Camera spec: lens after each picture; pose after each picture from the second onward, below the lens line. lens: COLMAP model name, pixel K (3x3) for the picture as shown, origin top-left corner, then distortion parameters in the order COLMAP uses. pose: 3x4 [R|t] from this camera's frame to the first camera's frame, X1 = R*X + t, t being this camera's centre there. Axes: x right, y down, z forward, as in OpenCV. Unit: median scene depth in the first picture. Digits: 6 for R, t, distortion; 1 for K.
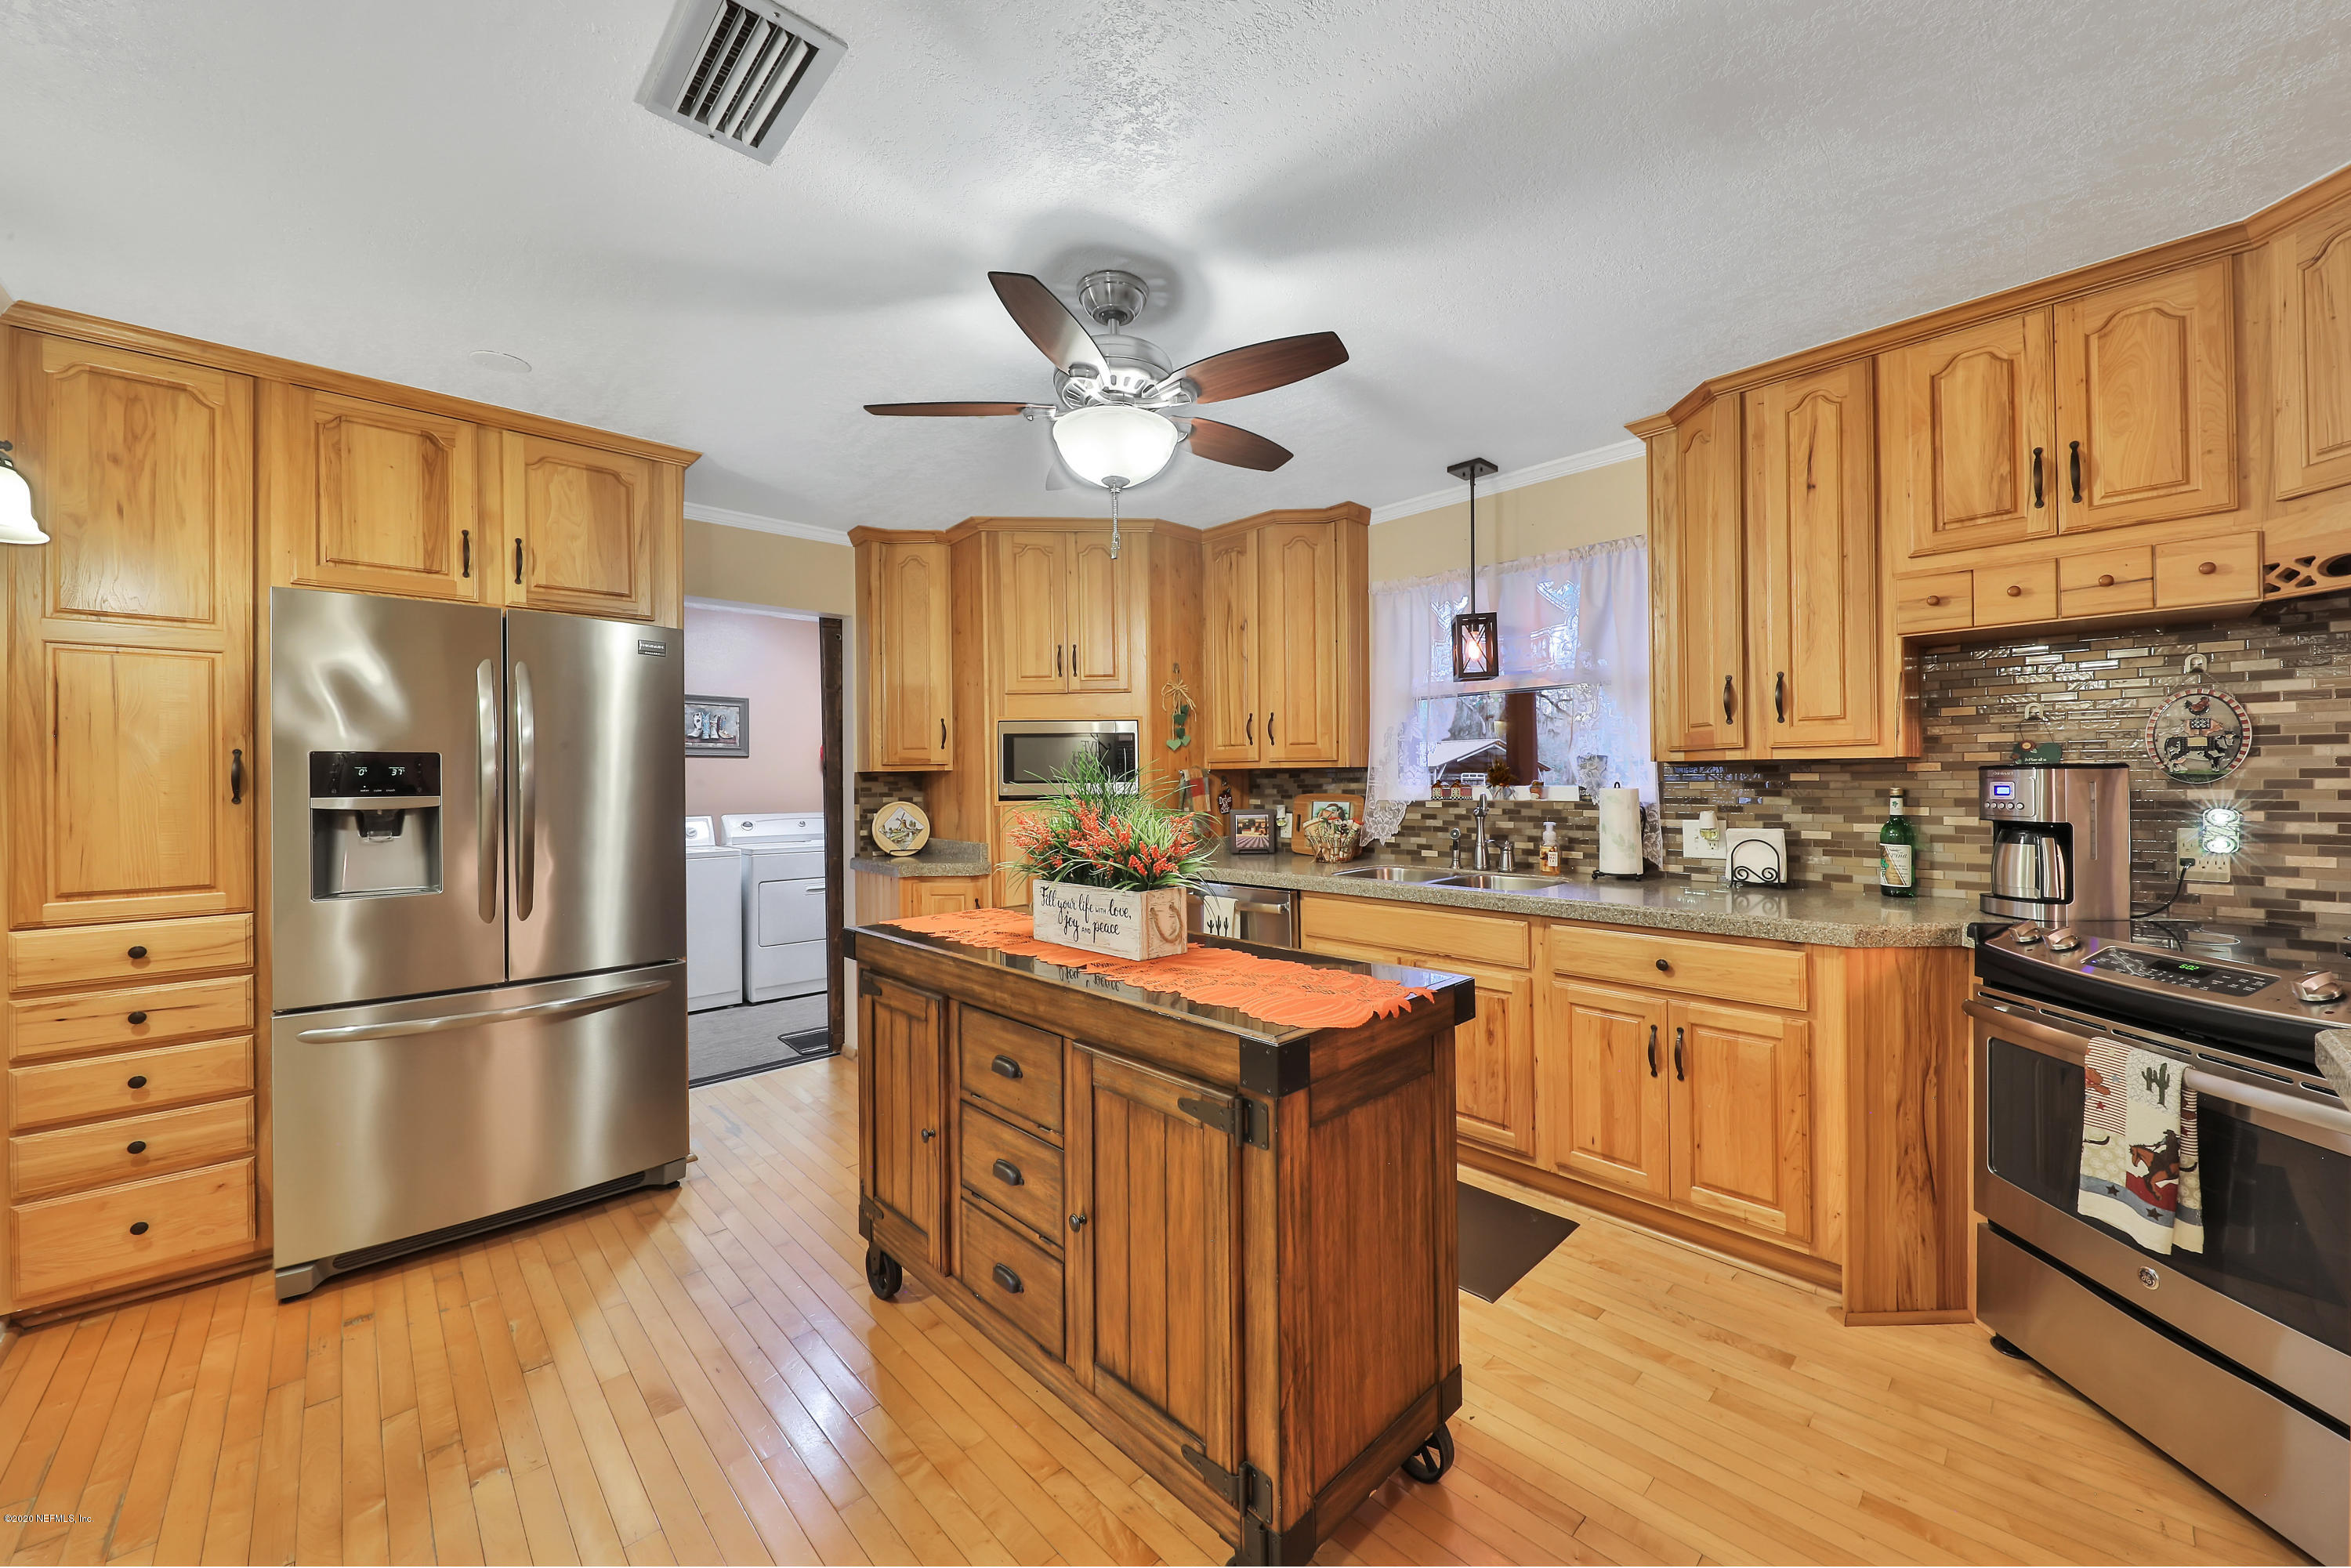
lens RADIAL K [[867.1, 0, 1192.9], [0, 867.1, 778.8], [0, 0, 1]] dist [0.000906, -0.001534]
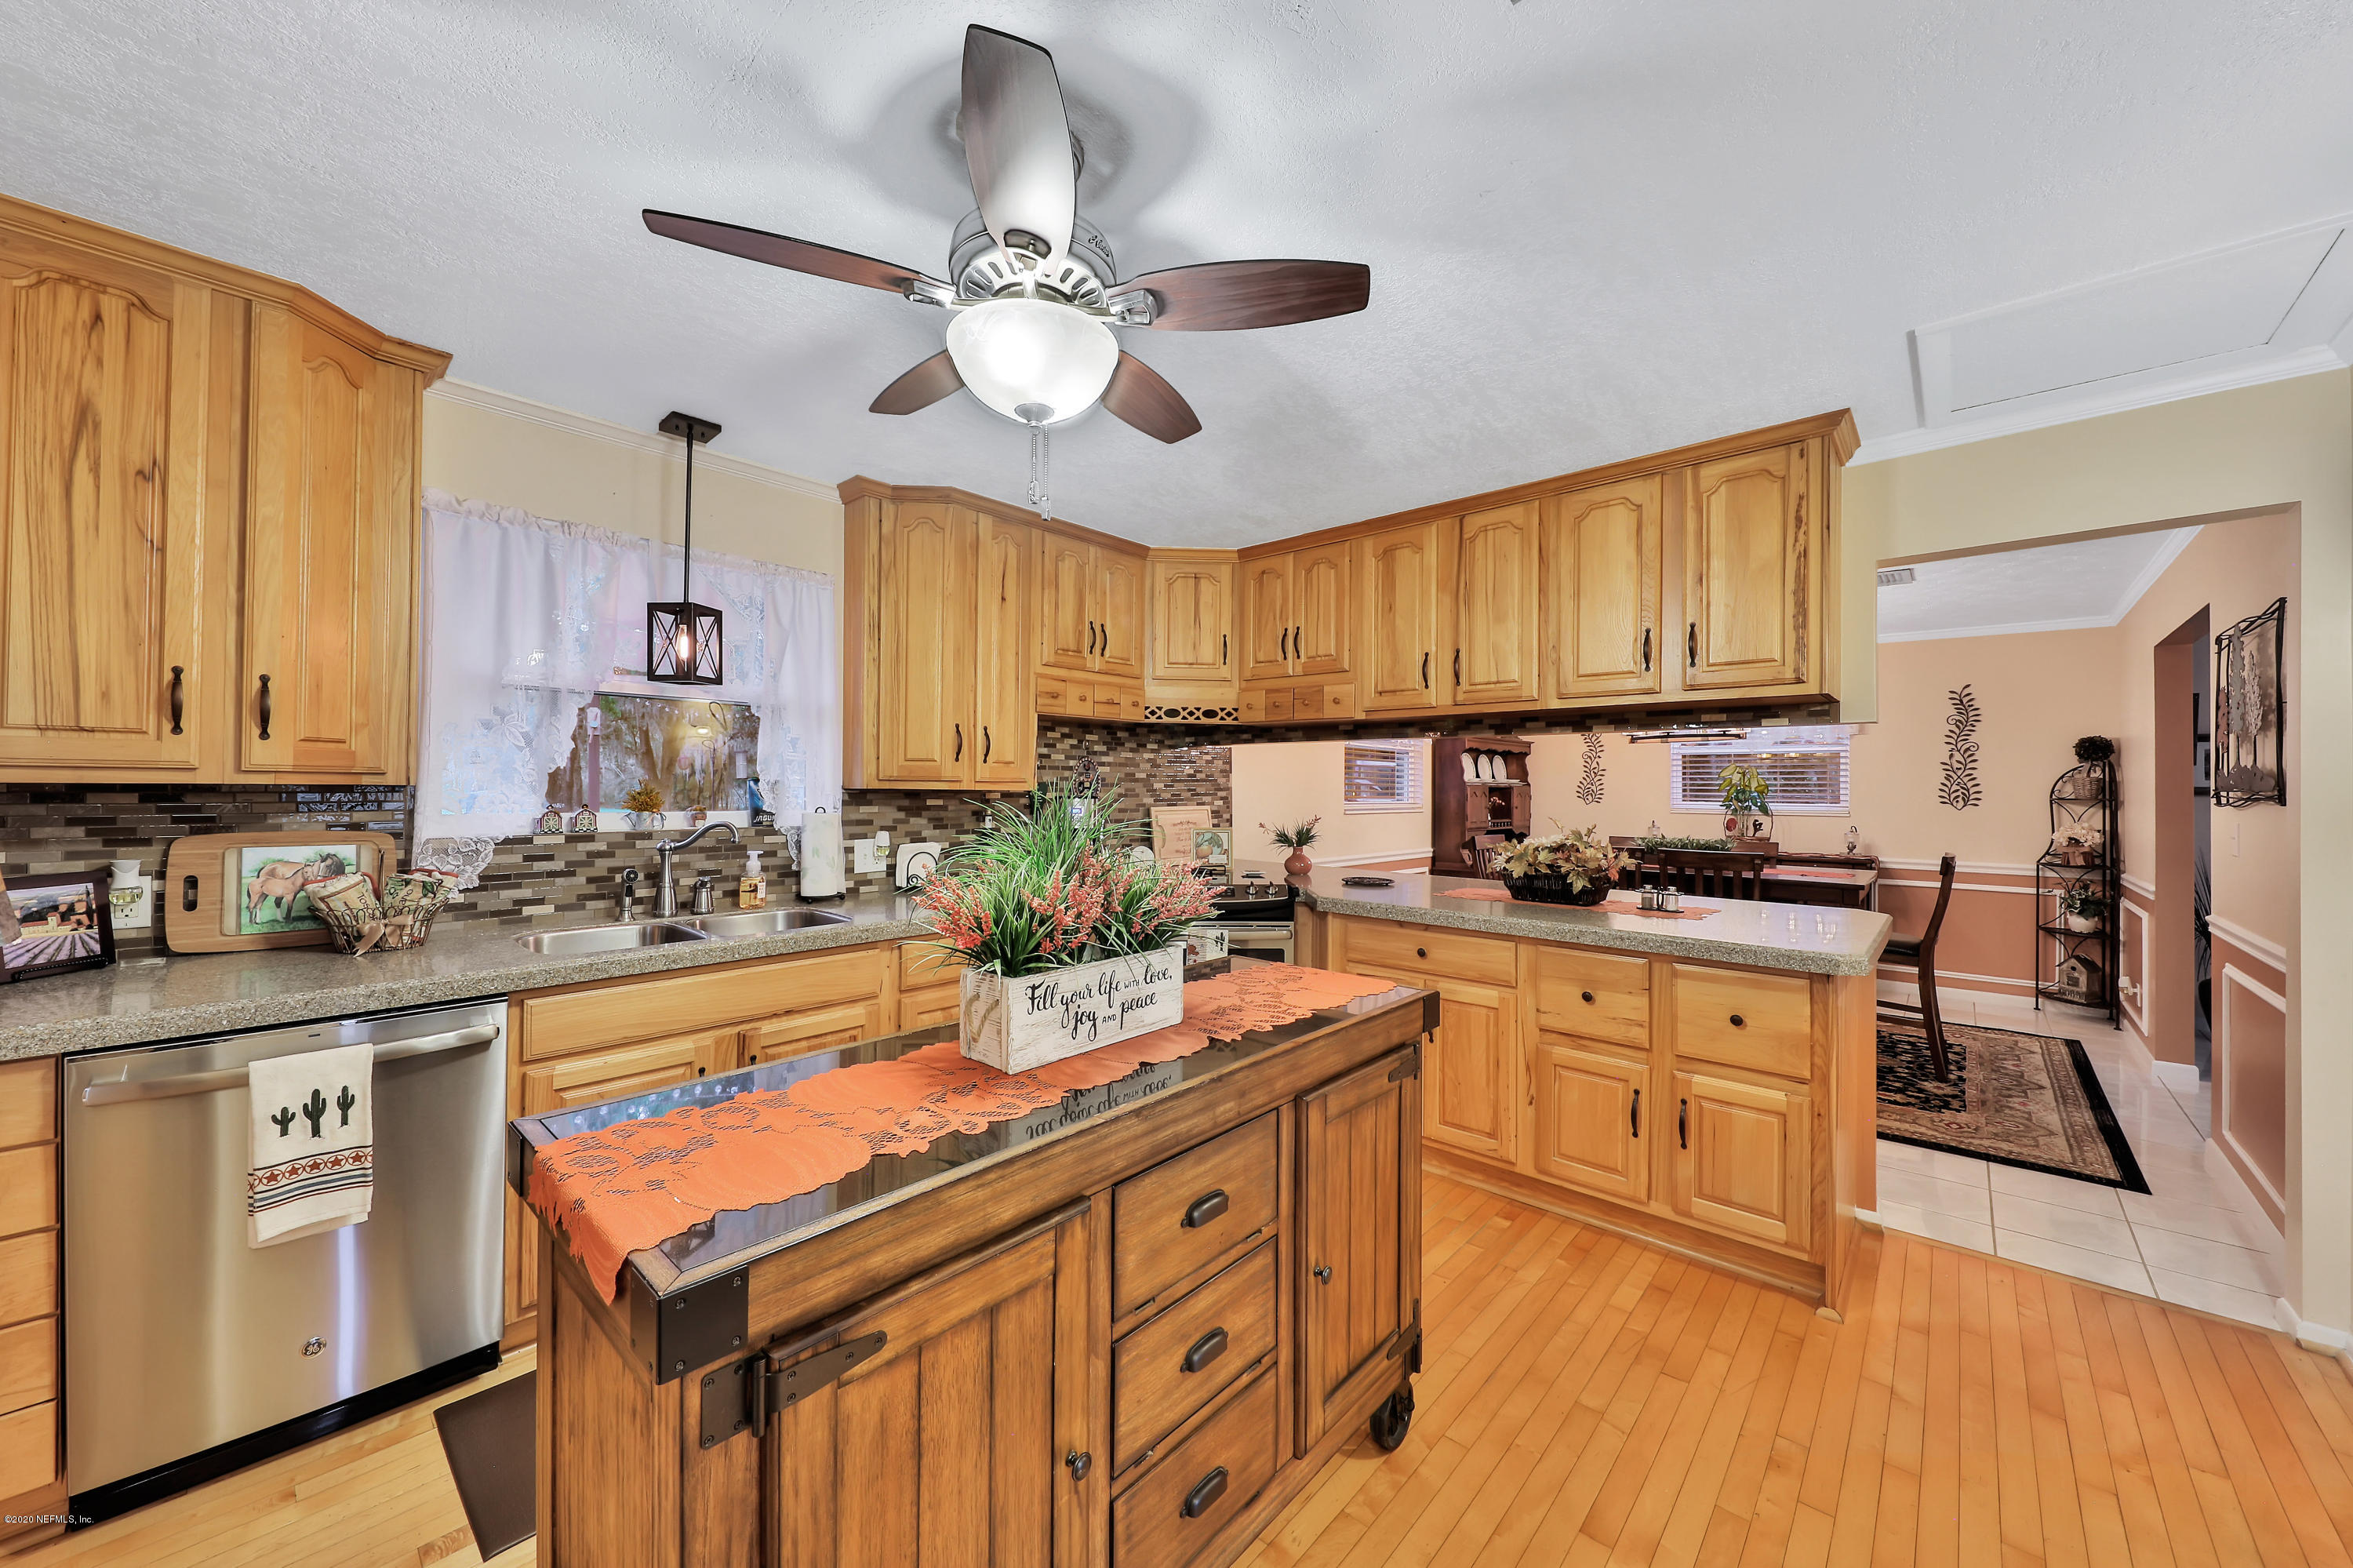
lens RADIAL K [[867.9, 0, 1188.3], [0, 867.9, 782.6], [0, 0, 1]] dist [0.000906, -0.001534]
pose [[-0.075854, 0.014543, 0.997013, -0.692937], [-0.008042, 0.999852, -0.015196, -0.016113], [-0.997087, -0.009171, -0.075726, 0.772406]]
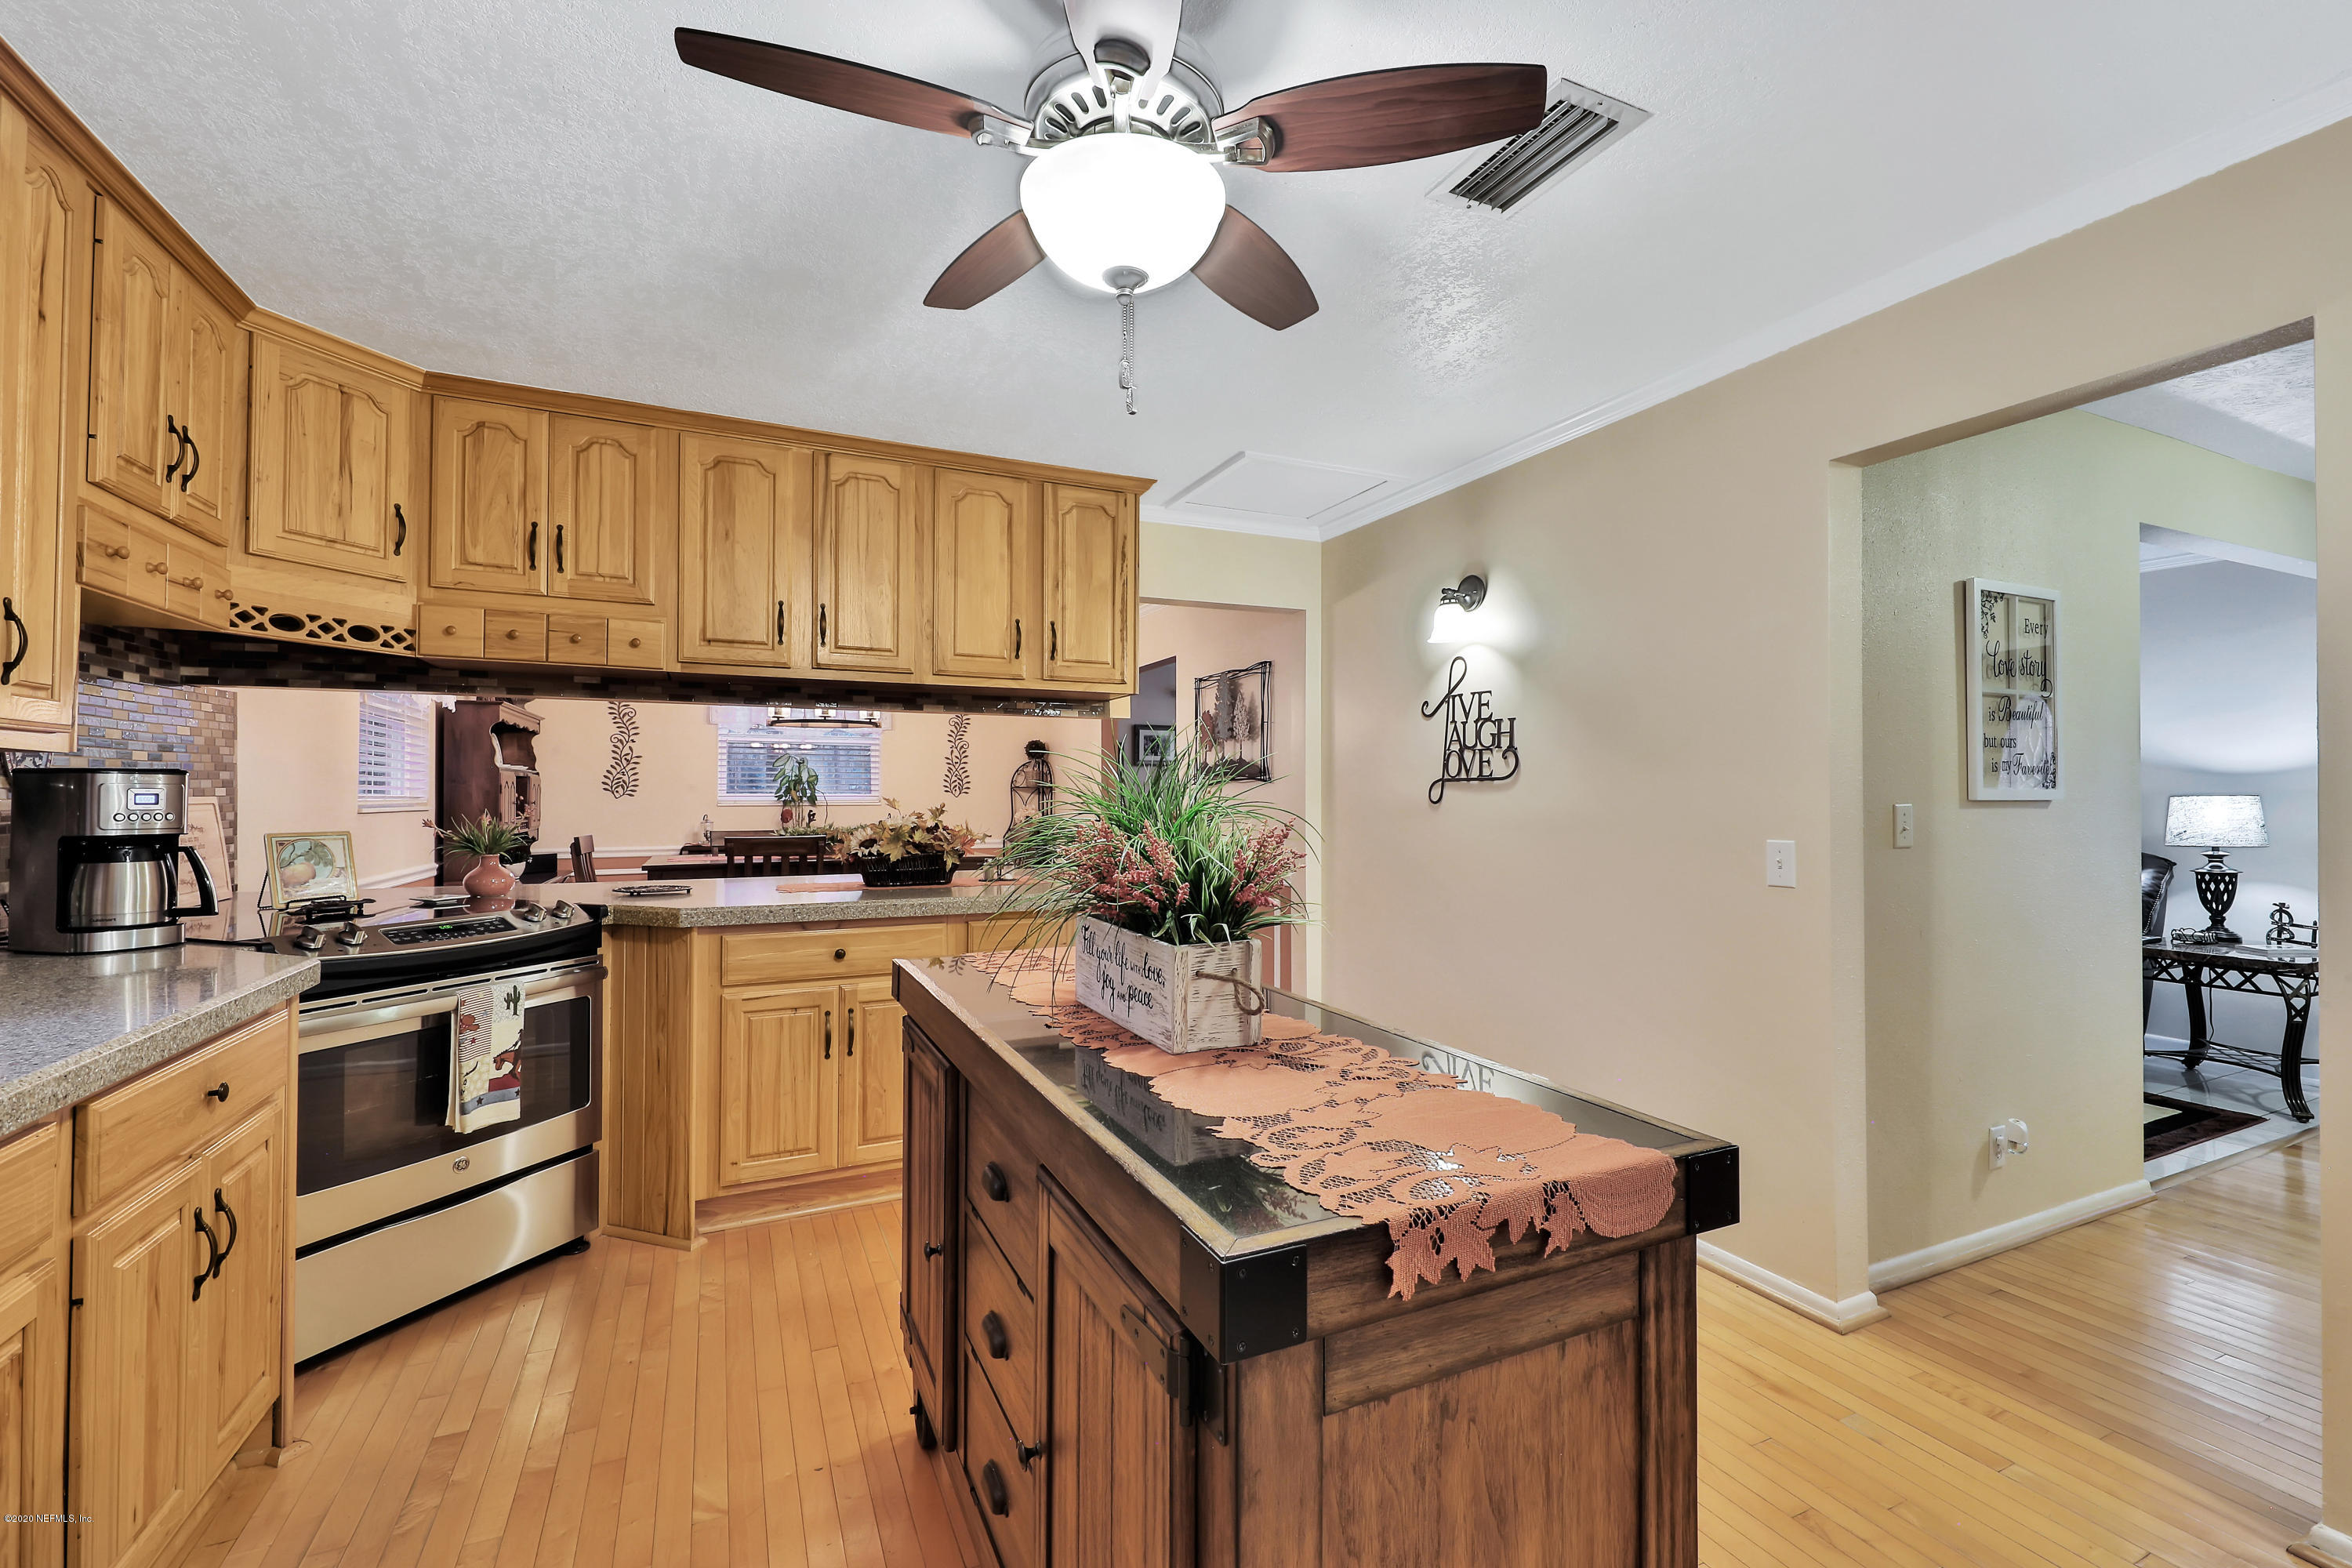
lens RADIAL K [[1016.1, 0, 1214.3], [0, 1016.1, 779.6], [0, 0, 1]] dist [0.007000, -0.003828]
pose [[-0.954426, 0.013396, 0.298146, -0.298441], [0.007783, 0.999770, -0.020007, 0.019229], [-0.298345, -0.016775, -0.954311, 1.388048]]
